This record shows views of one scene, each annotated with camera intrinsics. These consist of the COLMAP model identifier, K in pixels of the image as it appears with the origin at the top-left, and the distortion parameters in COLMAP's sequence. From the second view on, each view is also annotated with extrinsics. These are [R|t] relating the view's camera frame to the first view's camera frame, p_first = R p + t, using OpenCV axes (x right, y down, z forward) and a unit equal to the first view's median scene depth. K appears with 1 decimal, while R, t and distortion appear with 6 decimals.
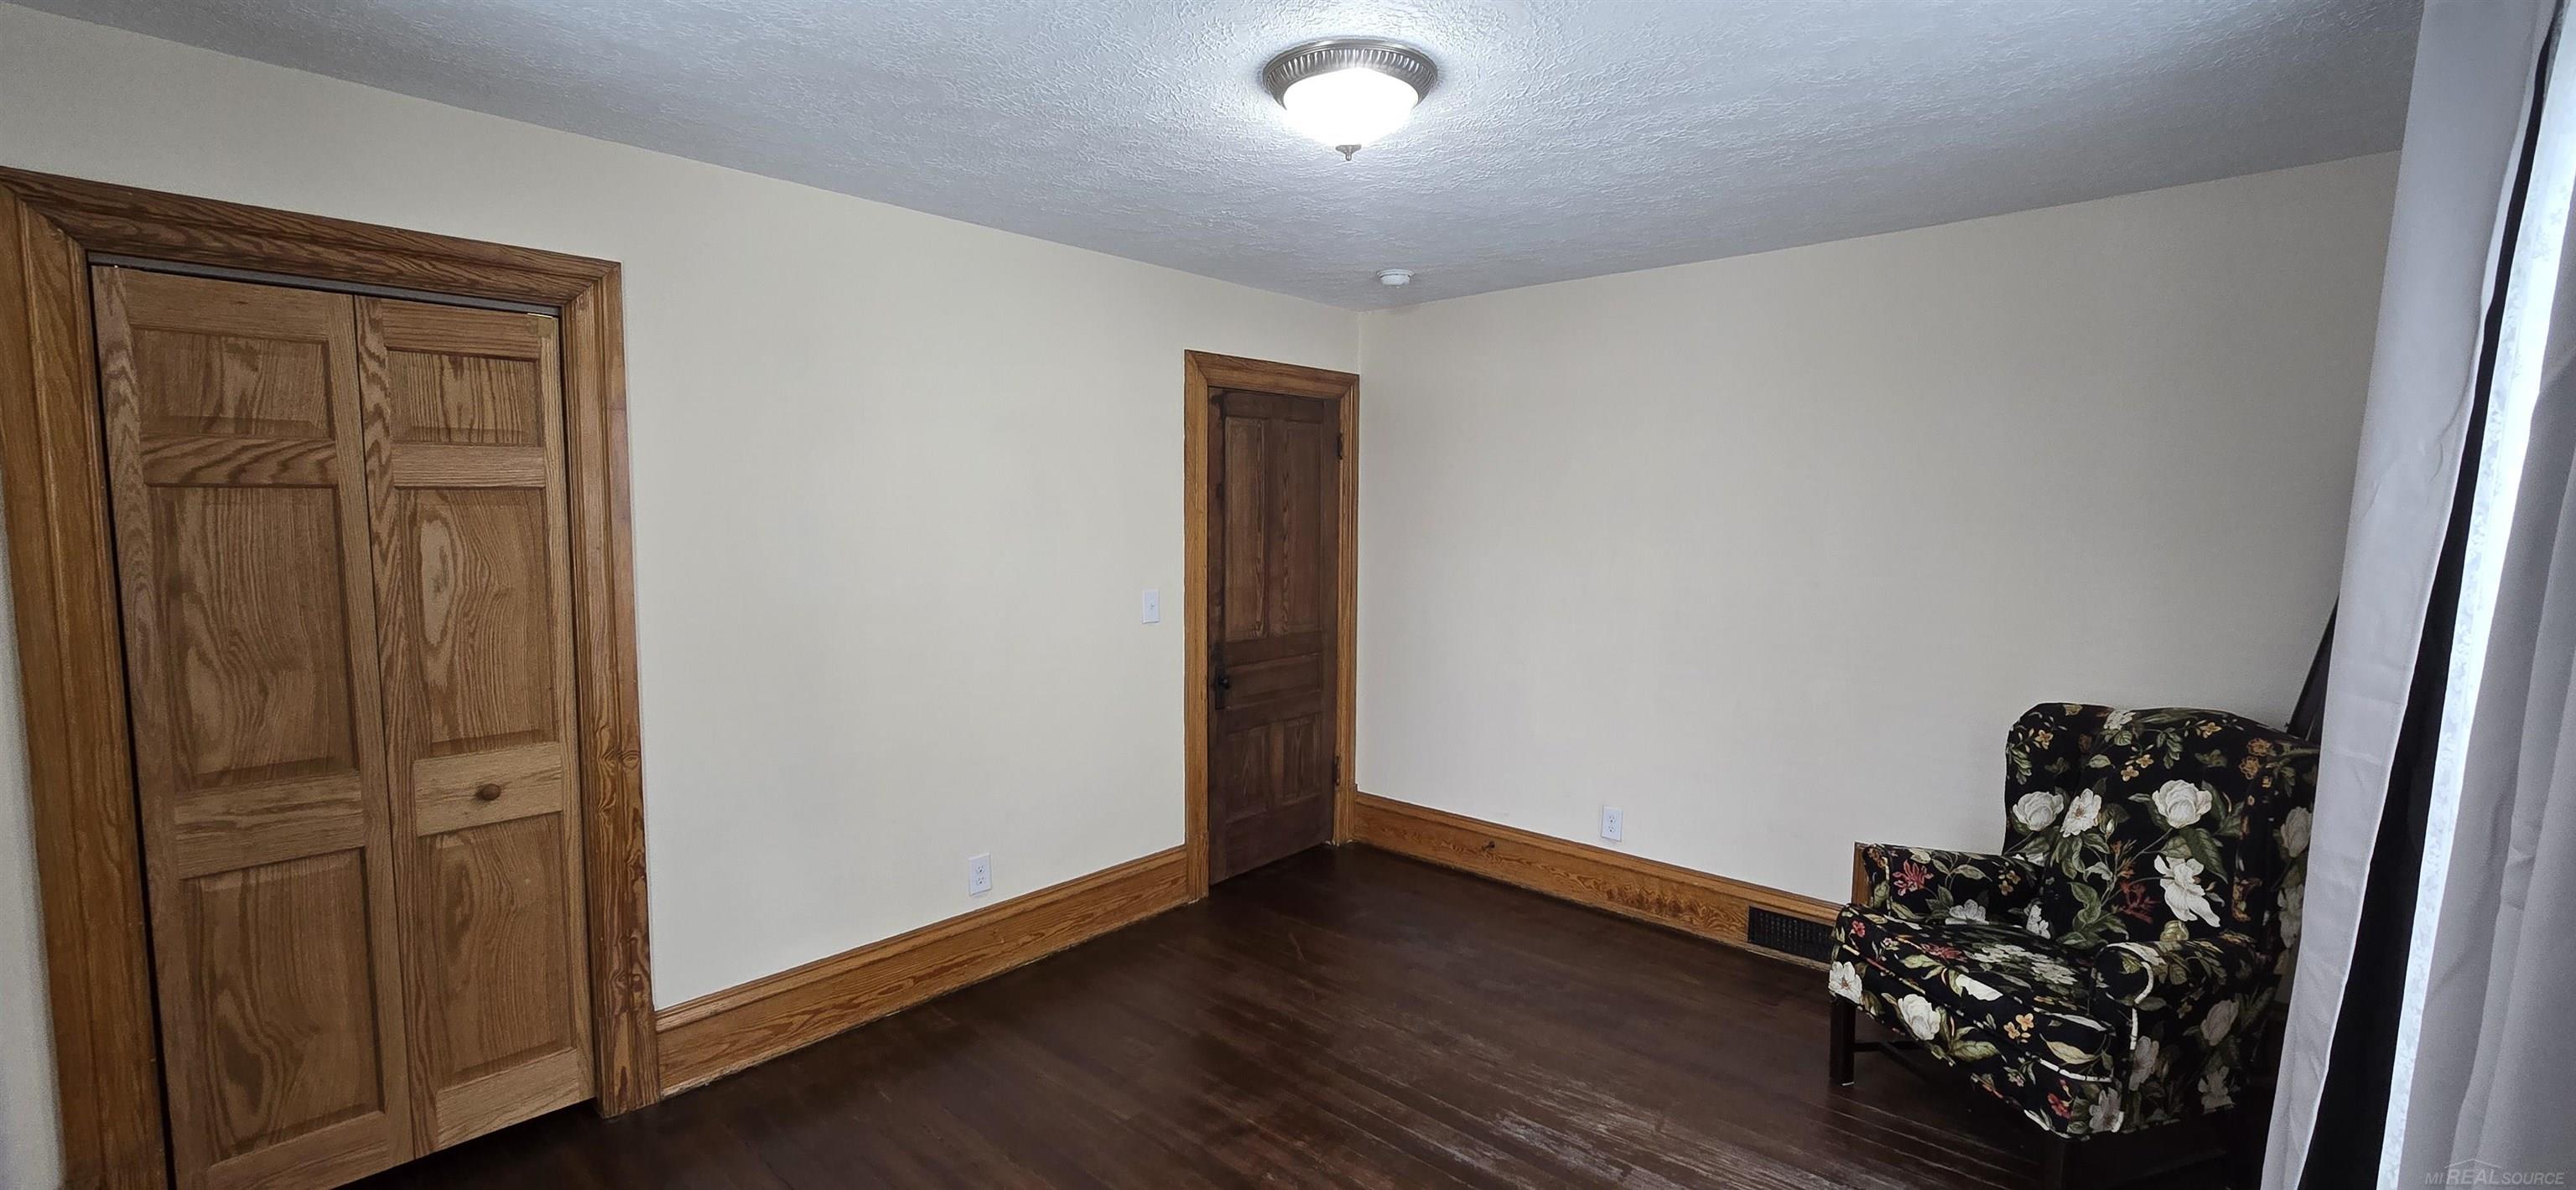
lens RADIAL K [[1040.7, 0, 1280.8], [0, 1040.7, 592.1], [0, 0, 1]] dist [0.000031, 0.000022]
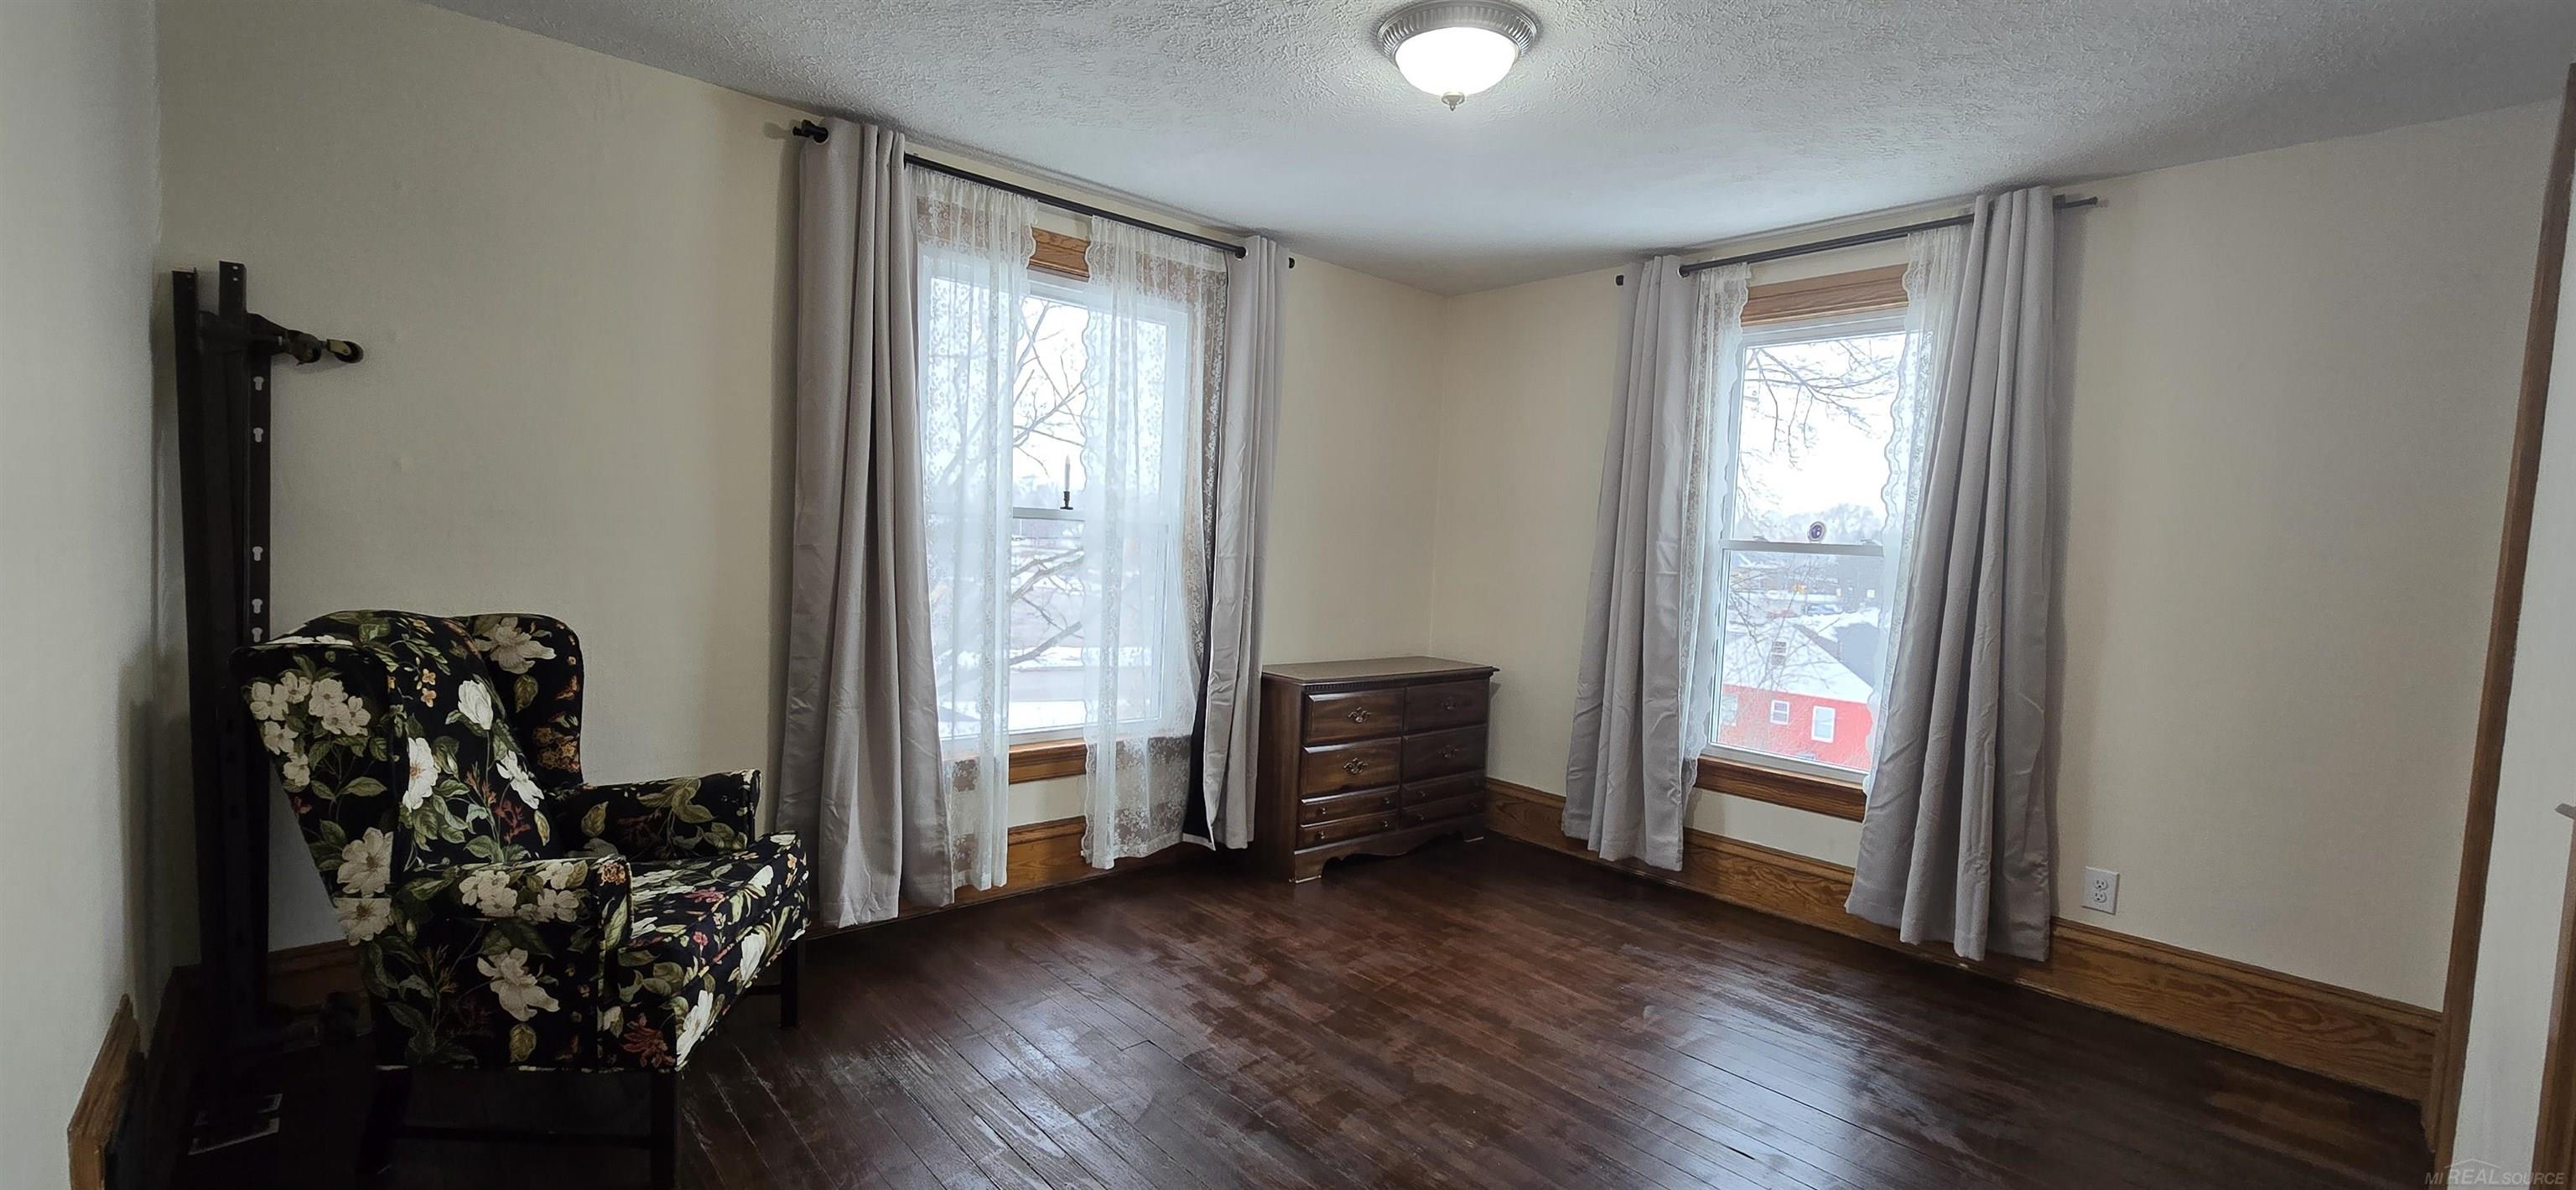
lens RADIAL K [[1040.7, 0, 1280.8], [0, 1040.7, 592.1], [0, 0, 1]] dist [0.000031, 0.000022]
pose [[-0.995134, -0.050312, 0.084716, 0.098655], [-0.037872, 0.989066, 0.142528, -0.048133], [-0.090961, 0.138626, -0.986159, 1.799569]]
